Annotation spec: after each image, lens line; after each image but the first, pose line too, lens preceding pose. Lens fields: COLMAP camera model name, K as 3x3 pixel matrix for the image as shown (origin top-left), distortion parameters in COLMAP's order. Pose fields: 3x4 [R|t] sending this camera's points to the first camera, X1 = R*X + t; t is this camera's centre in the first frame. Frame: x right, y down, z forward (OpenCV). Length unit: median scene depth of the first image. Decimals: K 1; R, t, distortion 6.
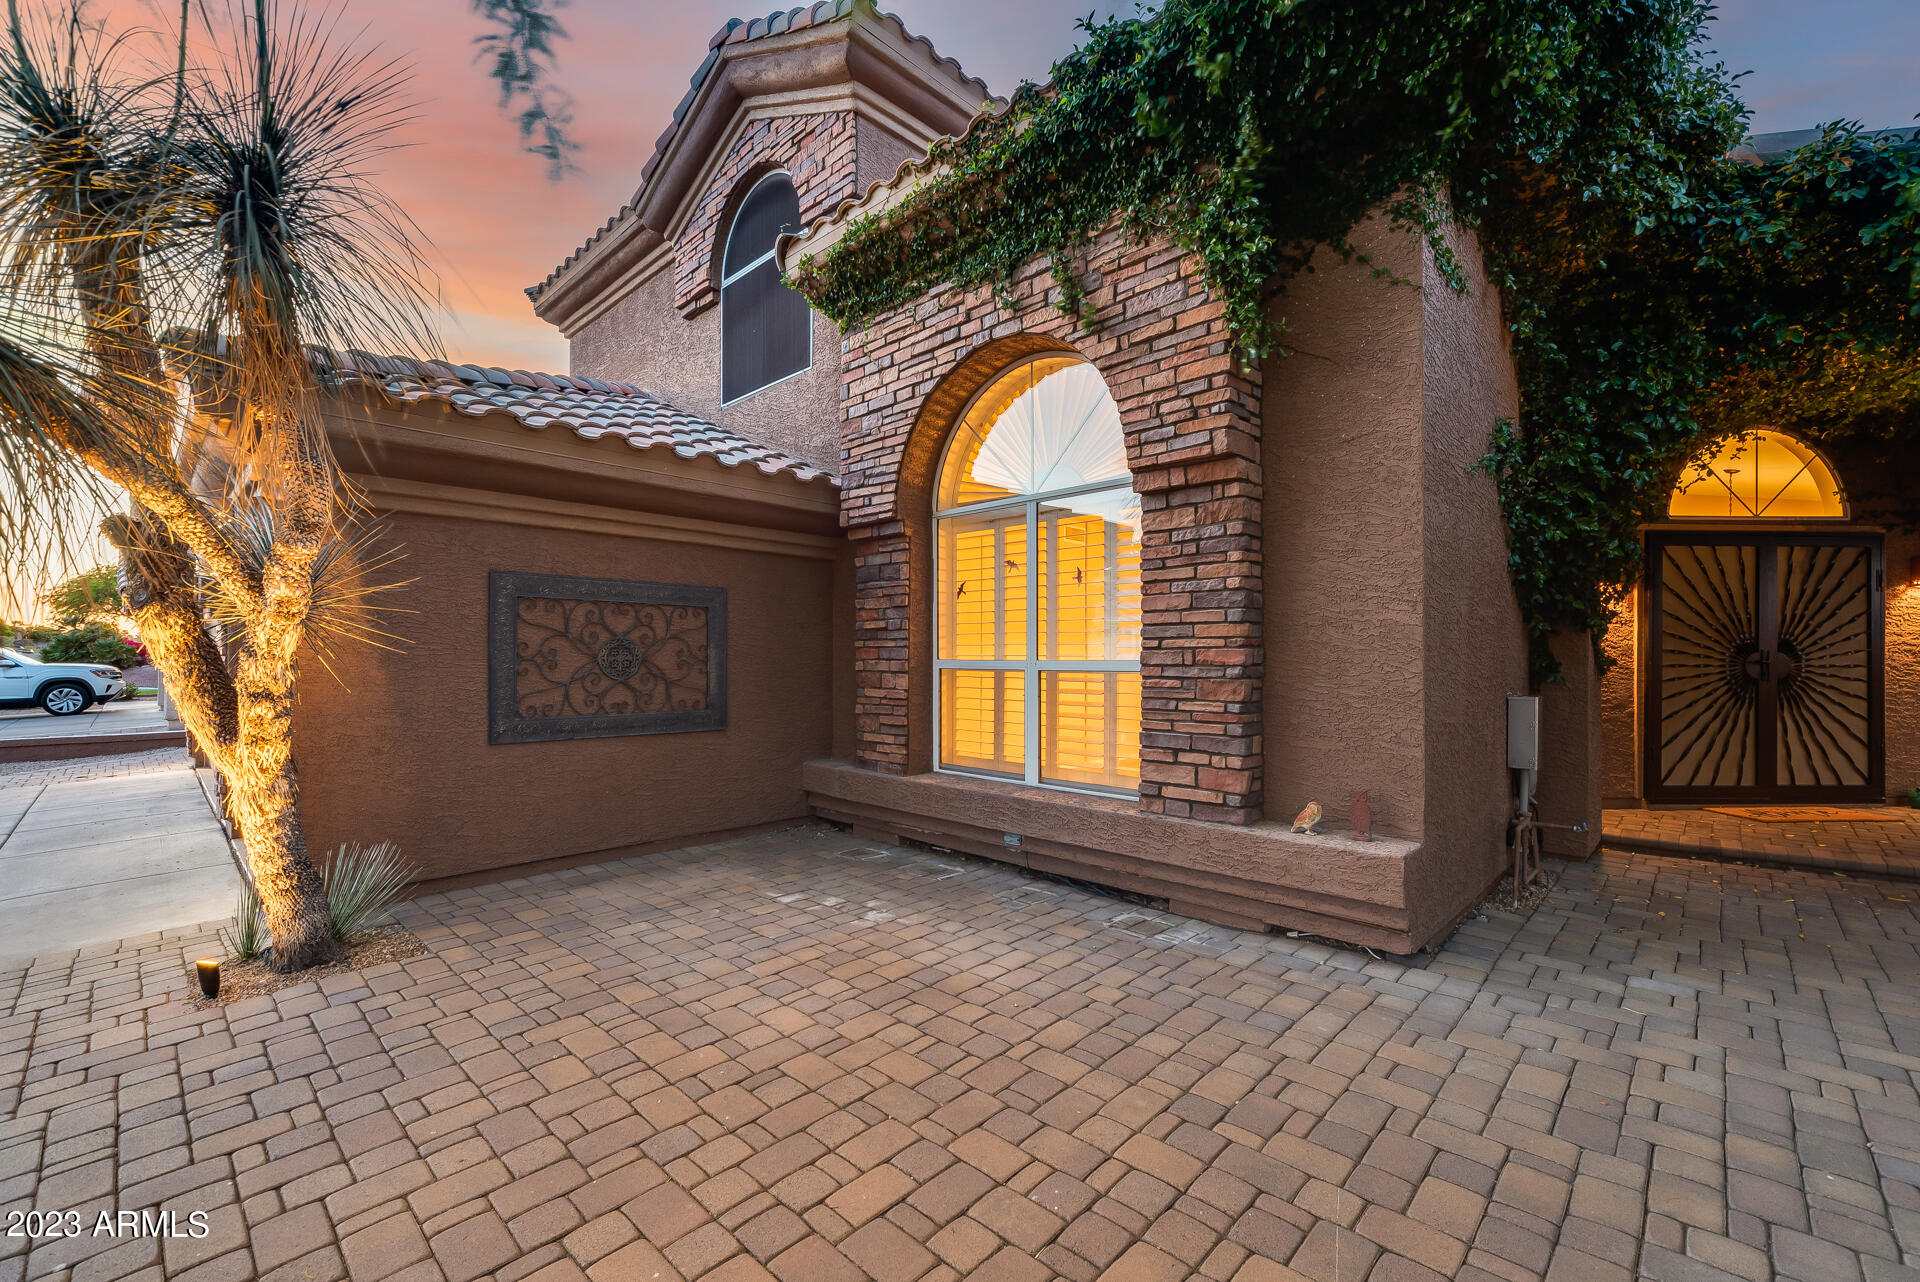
lens RADIAL K [[798.8, 0, 959.4], [0, 798.8, 648.1], [0, 0, 1]] dist [-0.001304, -0.000359]
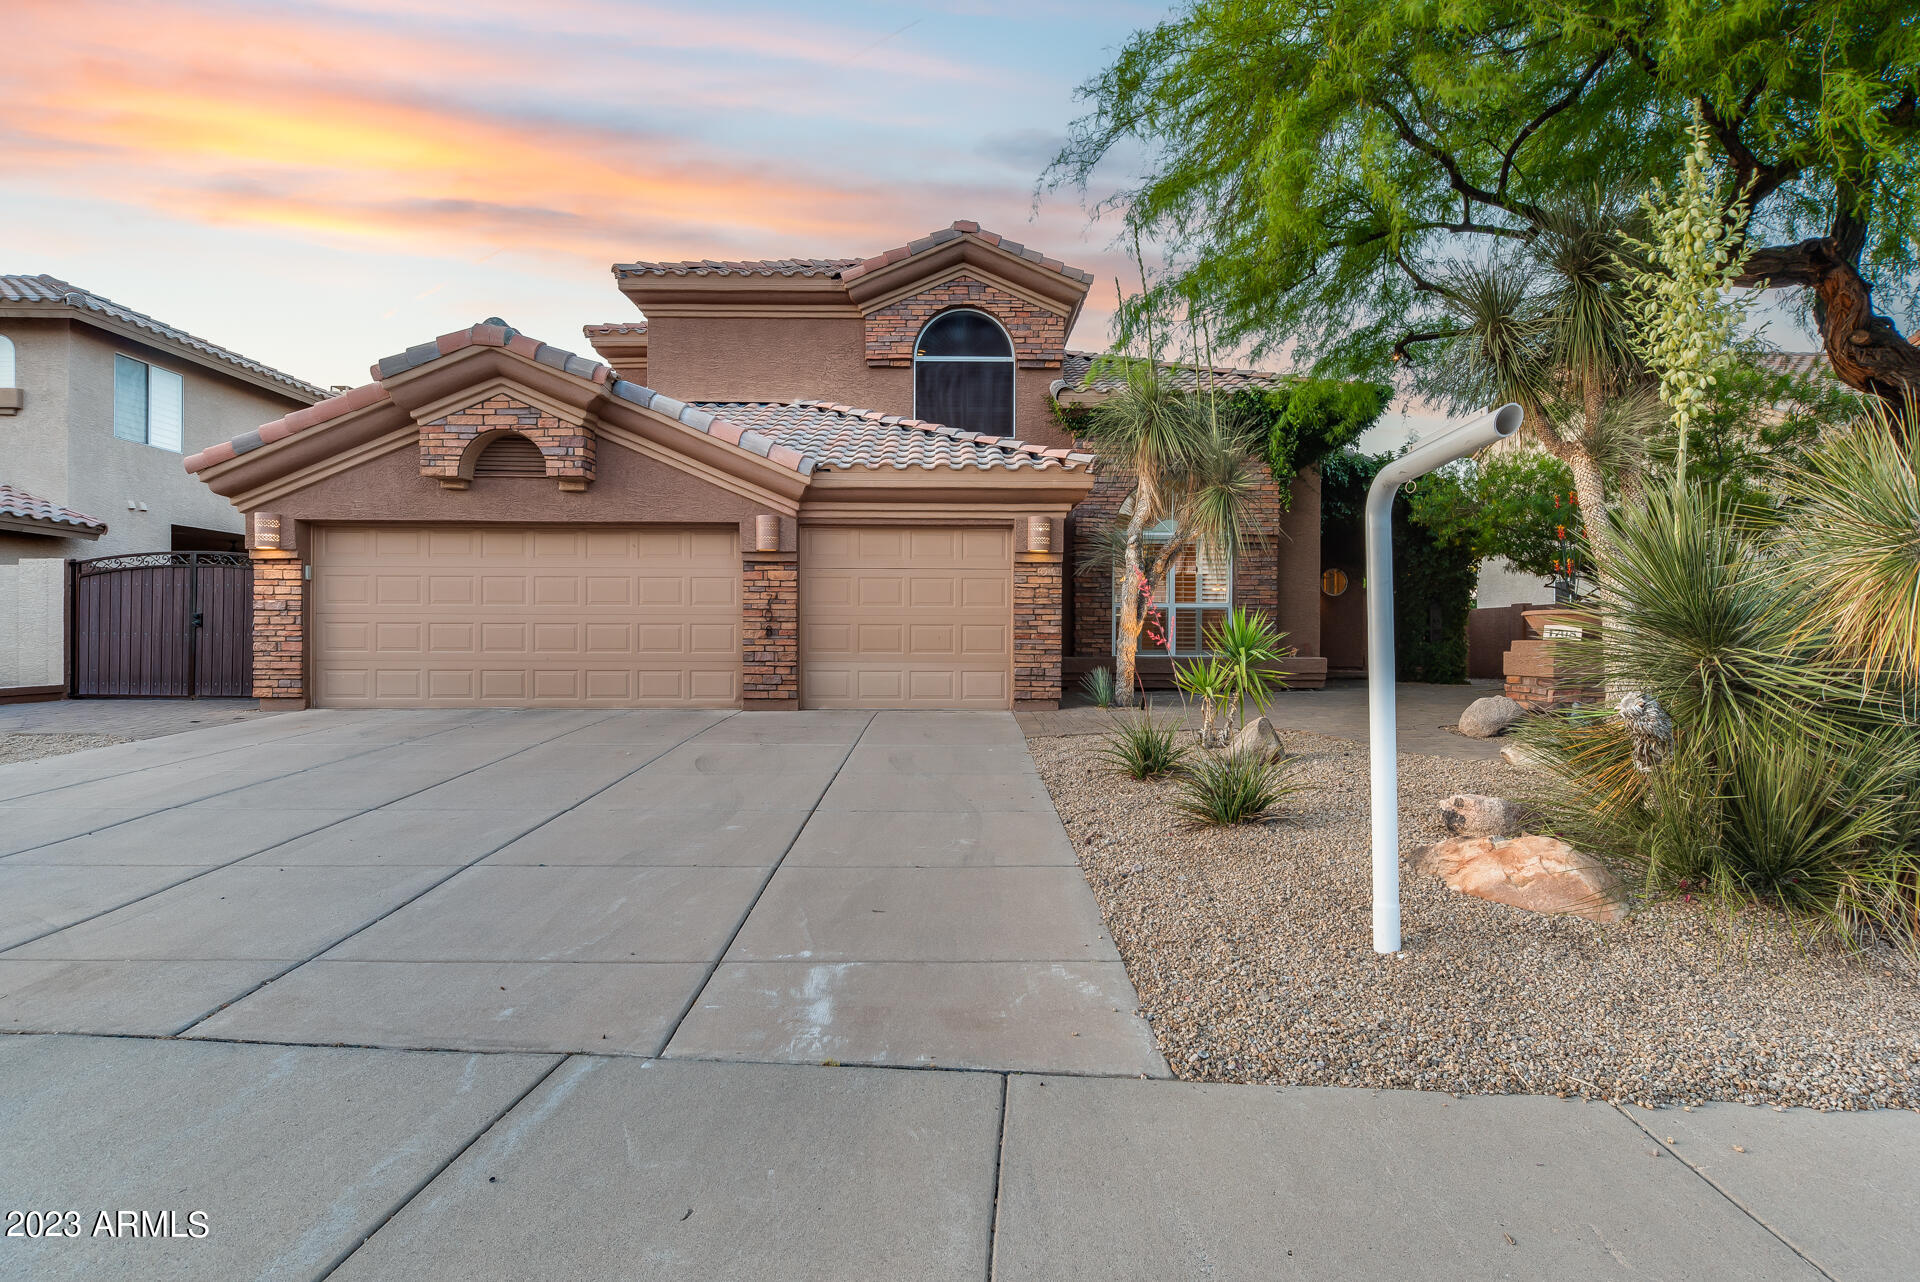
lens RADIAL K [[964.7, 0, 960.0], [0, 964.7, 641.0], [0, 0, 1]] dist [-0.000758, -0.000177]
pose [[0.708290, 0.002766, 0.705916, -2.210345], [-0.009537, 0.999939, 0.005651, 0.108436], [-0.705857, -0.010735, 0.708273, -0.542781]]
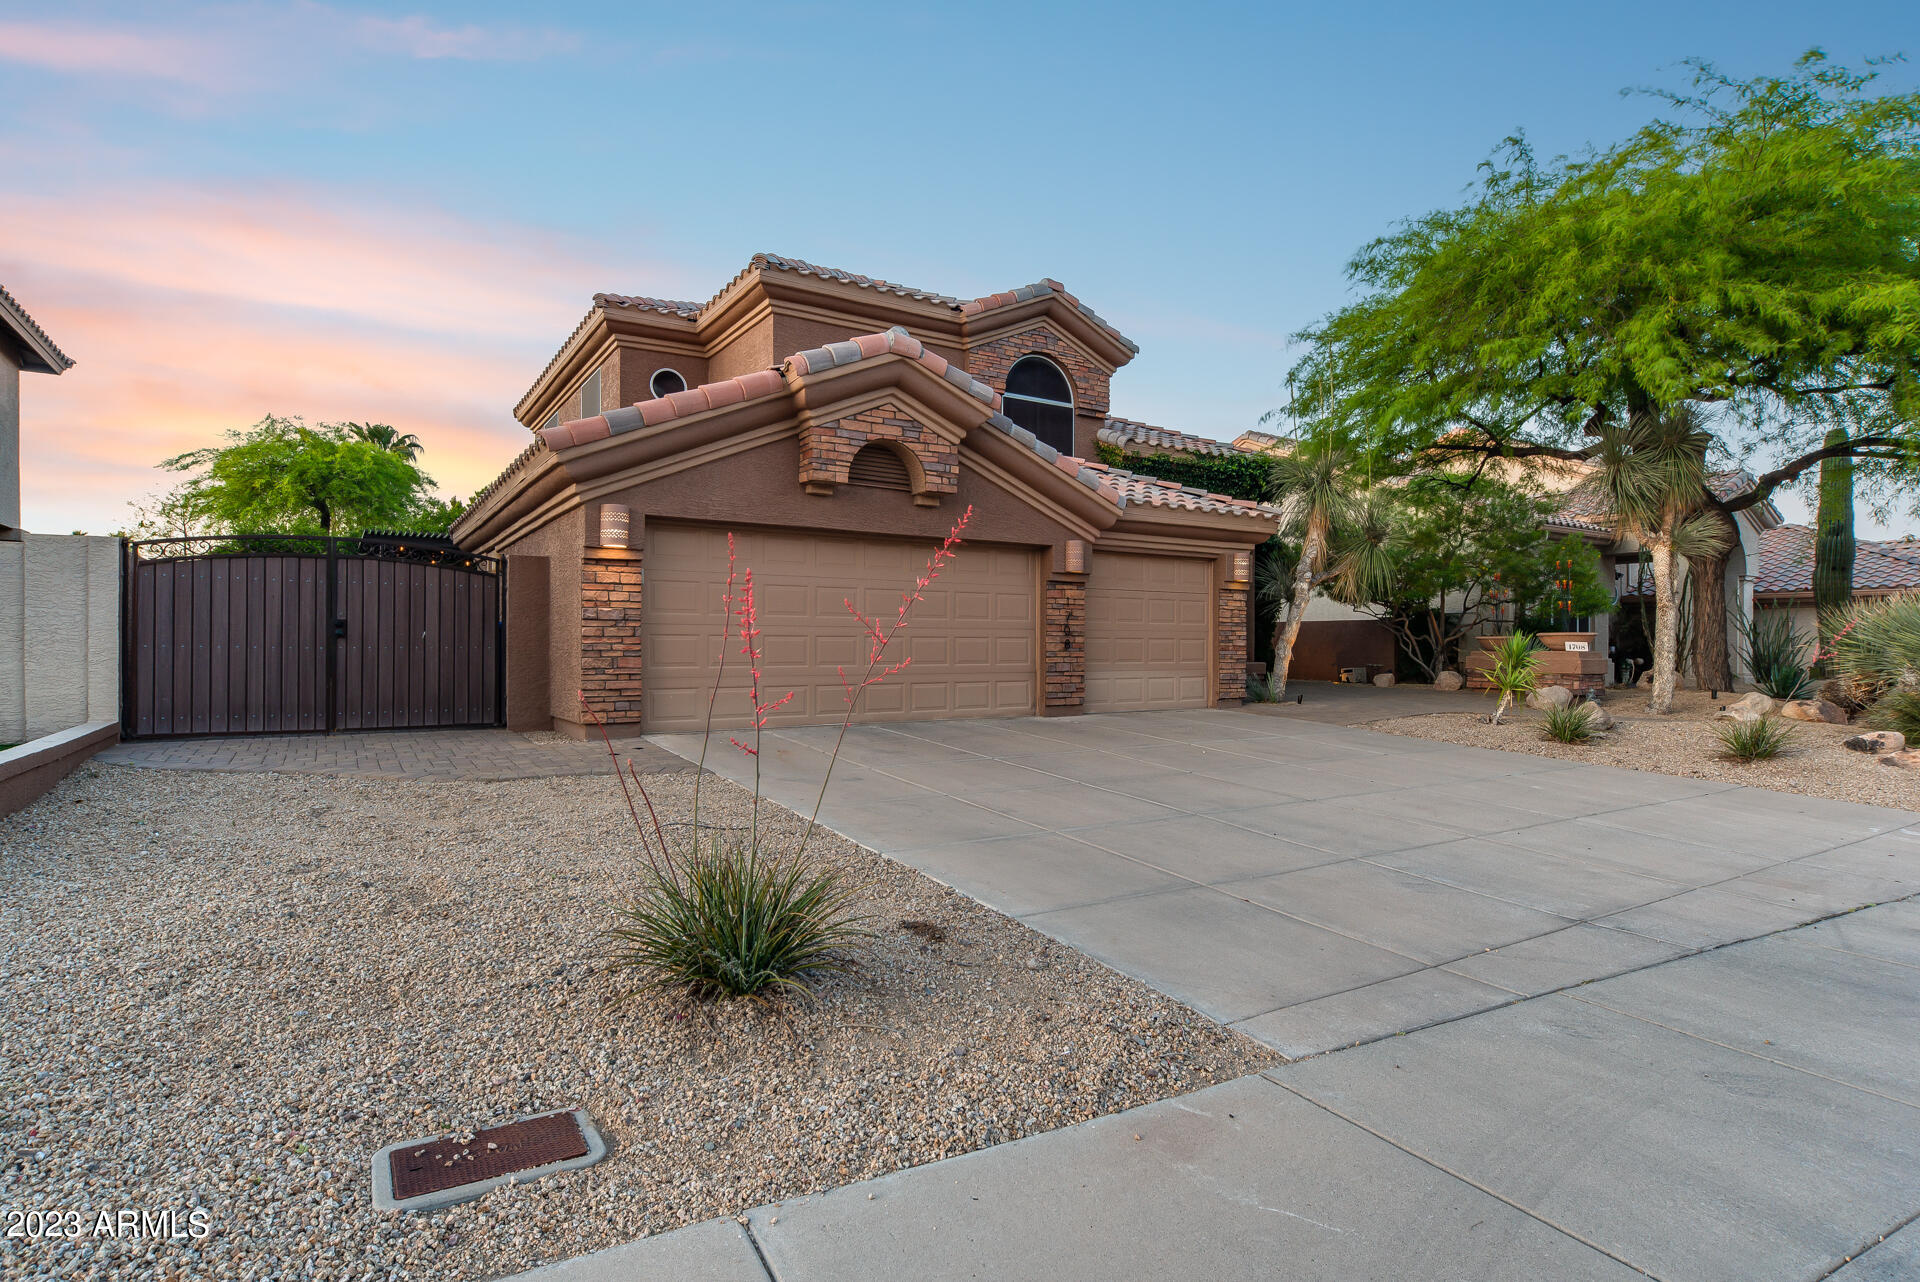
lens RADIAL K [[964.7, 0, 960.0], [0, 964.7, 641.0], [0, 0, 1]] dist [-0.000758, -0.000177]
pose [[0.234896, 0.005773, 0.972003, -3.308699], [-0.010476, 0.999939, -0.003408, 0.105387], [-0.971964, -0.009382, 0.234942, 0.894007]]
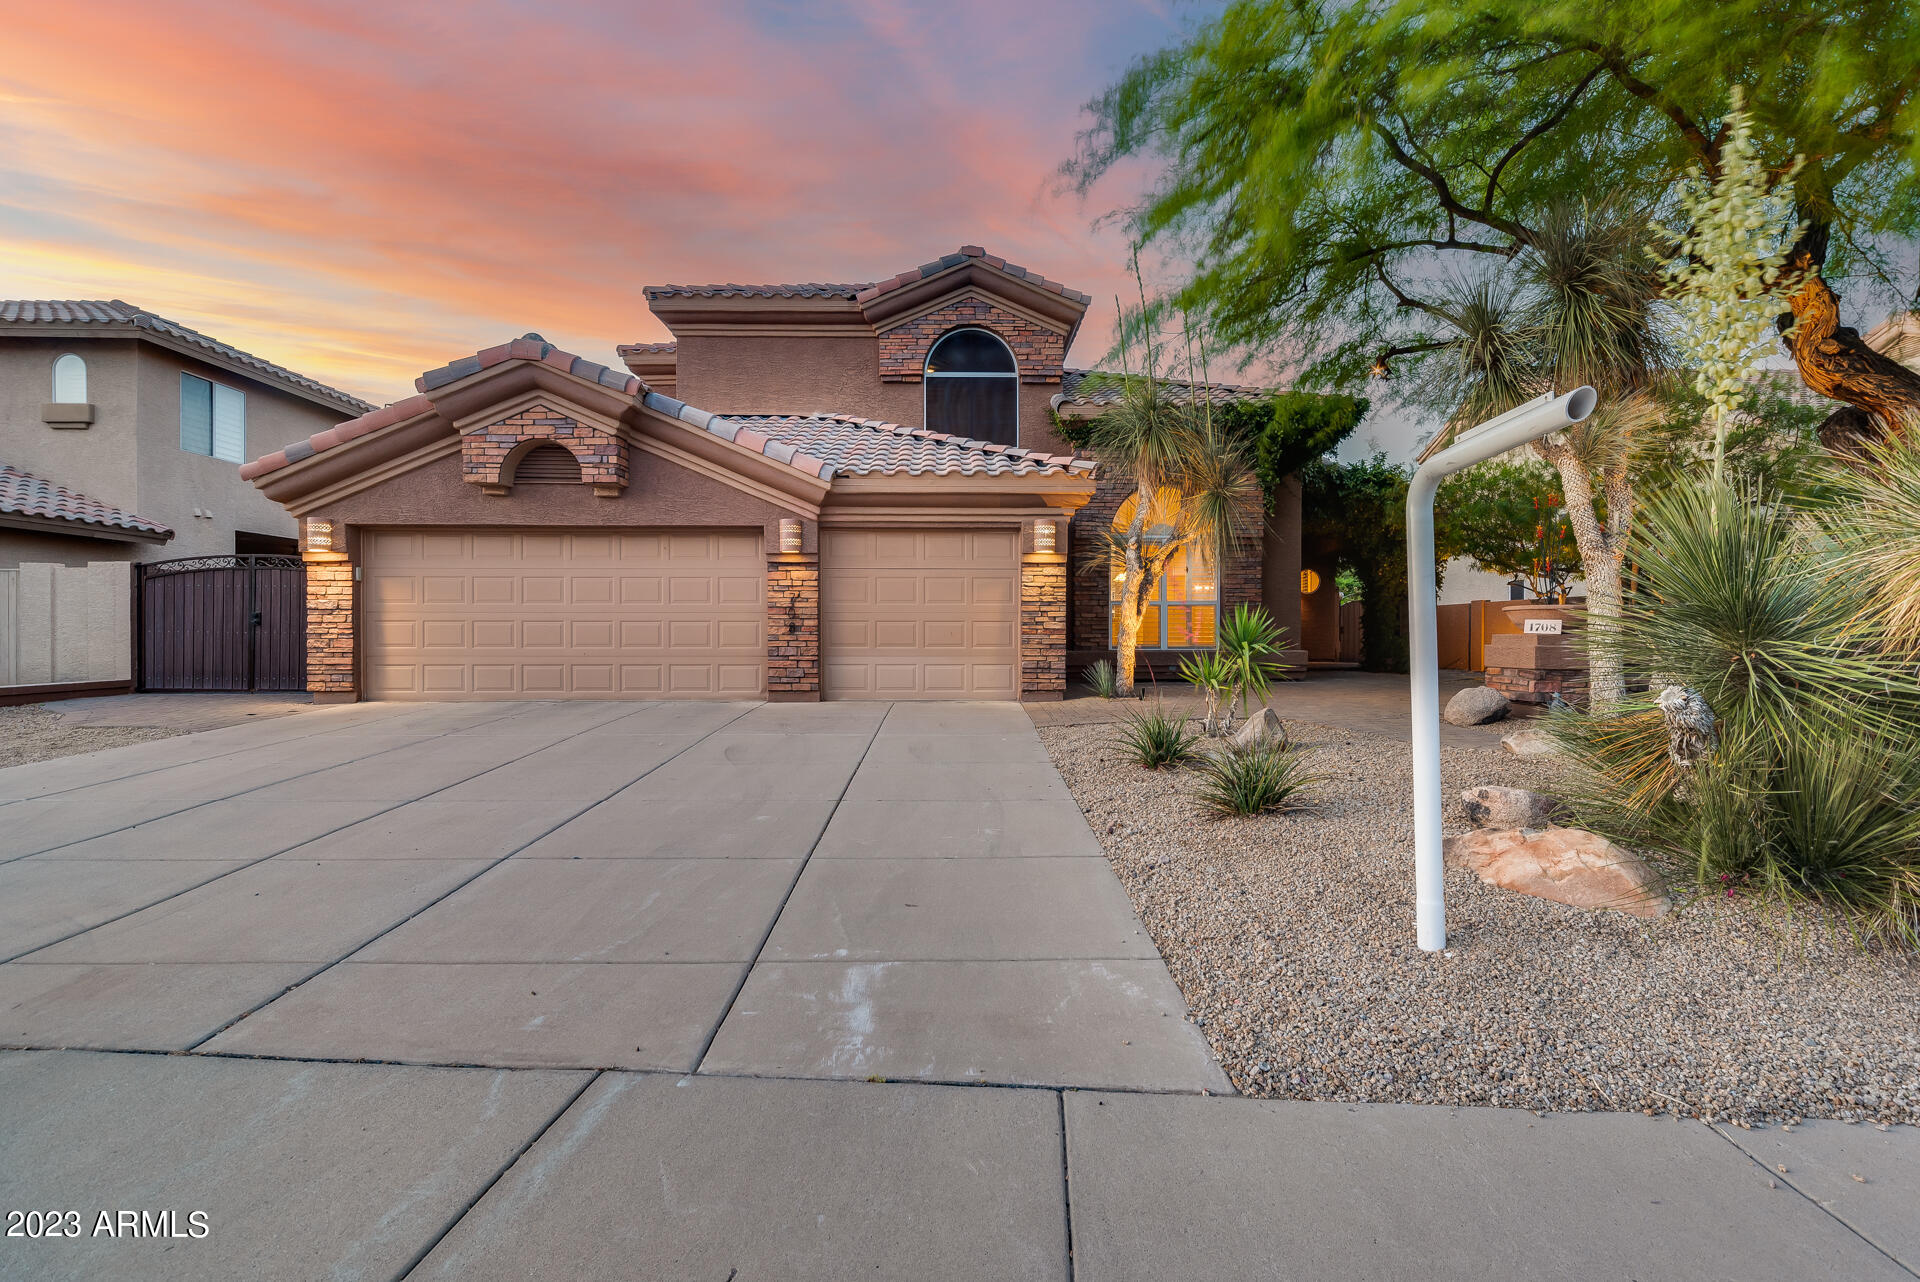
lens RADIAL K [[869.2, 0, 963.7], [0, 869.2, 640.6], [0, 0, 1]] dist [0.000665, -0.000541]
pose [[0.704638, -0.002937, 0.709561, -2.176795], [-0.006390, 0.999925, 0.010484, 0.109248], [-0.709538, -0.011922, 0.704566, -0.472145]]
